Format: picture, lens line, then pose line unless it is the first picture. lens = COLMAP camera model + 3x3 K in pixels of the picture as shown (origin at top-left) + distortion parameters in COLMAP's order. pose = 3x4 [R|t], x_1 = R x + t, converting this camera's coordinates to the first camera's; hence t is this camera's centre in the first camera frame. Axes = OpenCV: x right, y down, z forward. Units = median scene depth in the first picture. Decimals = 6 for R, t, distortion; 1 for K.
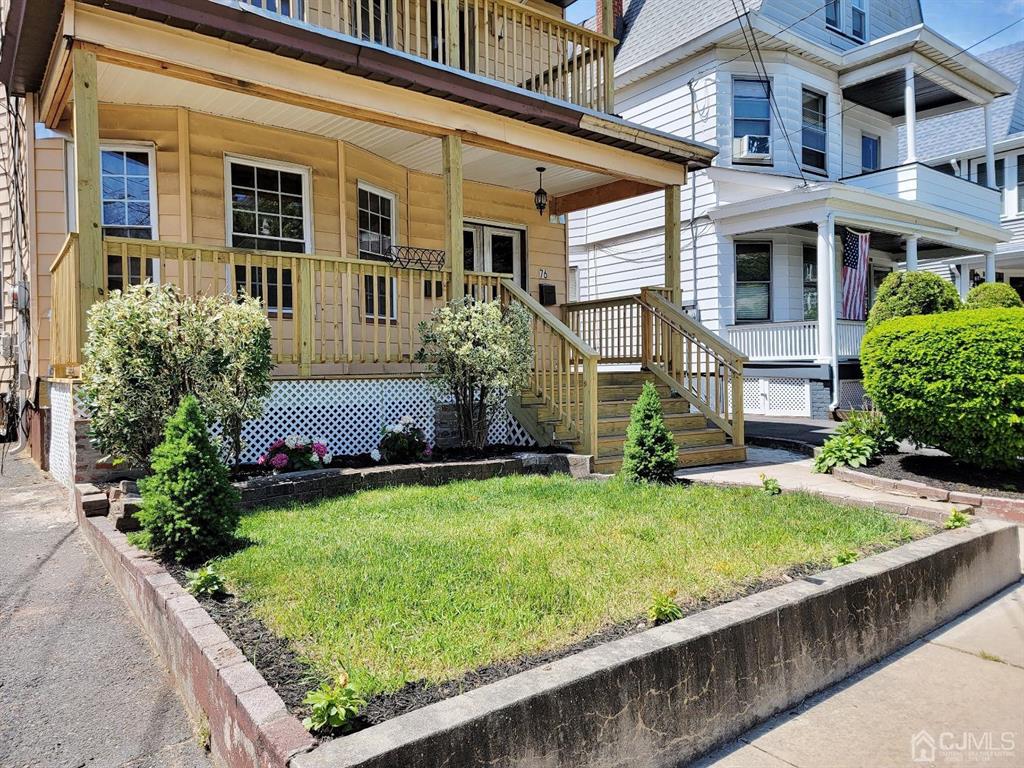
lens RADIAL K [[711.4, 0, 517.2], [0, 711.4, 379.1], [0, 0, 1]] dist [0.069196, -0.034420]
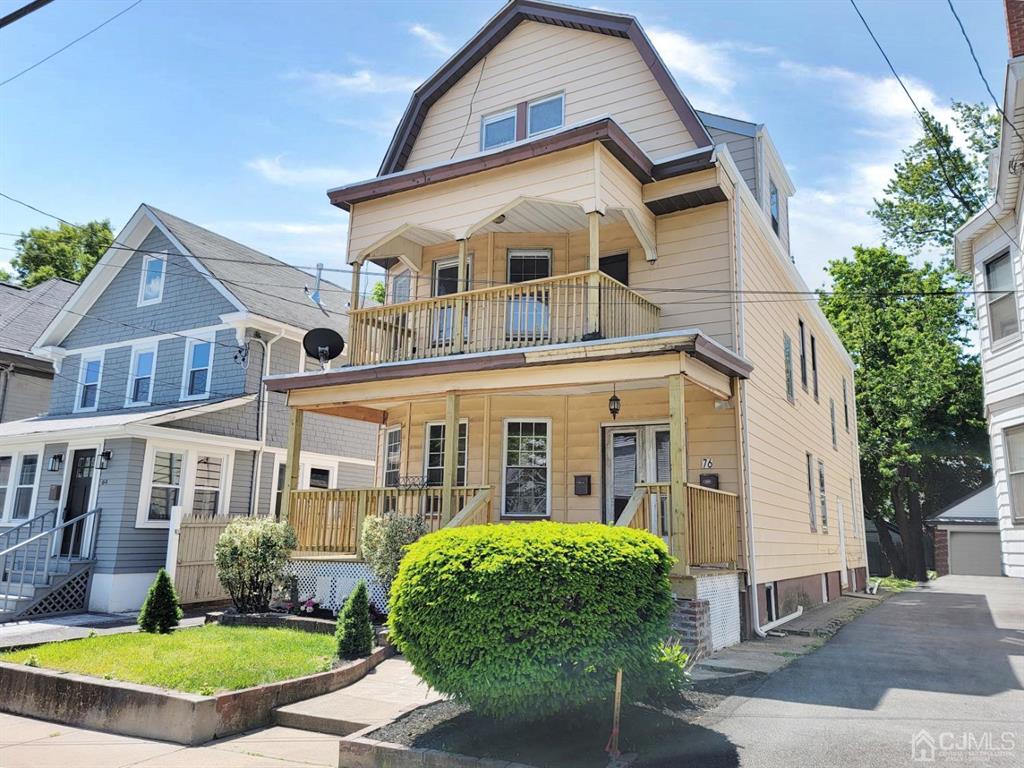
lens RADIAL K [[749.7, 0, 515.6], [0, 749.7, 379.8], [0, 0, 1]] dist [0.070386, -0.034261]
pose [[0.385453, -0.164080, -0.908022, 1.366324], [-0.033940, 0.980876, -0.191652, -0.082542], [0.922103, 0.104691, 0.372513, 0.556875]]
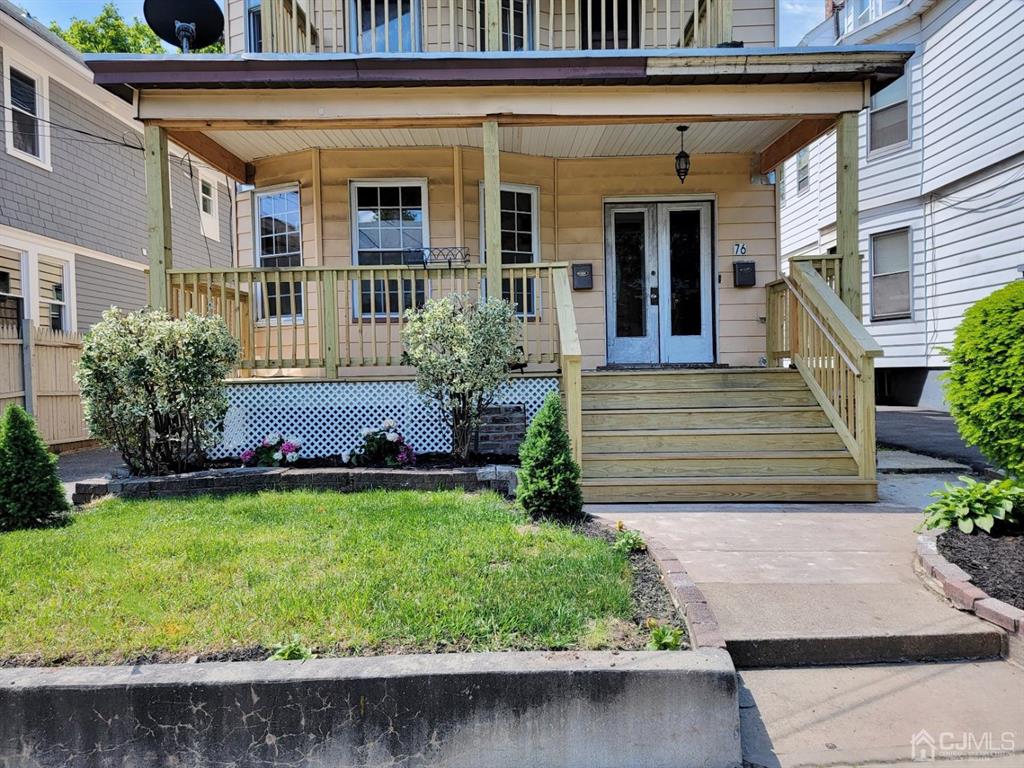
lens RADIAL K [[711.4, 0, 519.3], [0, 711.4, 375.5], [0, 0, 1]] dist [0.069196, -0.034420]
pose [[0.796081, 0.003742, -0.605179, 0.518097], [0.004001, 0.999926, 0.011445, -0.018075], [0.605177, -0.011533, 0.796007, 0.274209]]
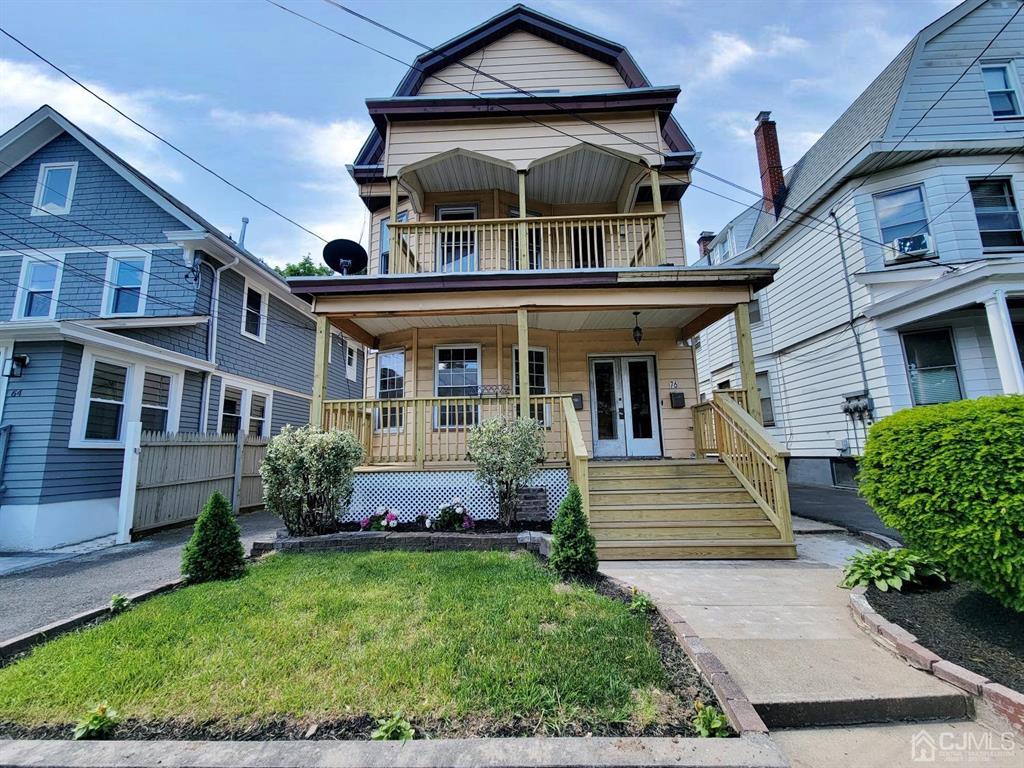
lens RADIAL K [[417.6, 0, 511.7], [0, 417.6, 384.0], [0, 0, 1]] dist [-0.003148, -0.001457]
pose [[0.776059, -0.106699, -0.621569, 0.441624], [0.005446, 0.986681, -0.162575, -0.035932], [0.630637, 0.122783, 0.766304, 0.319751]]
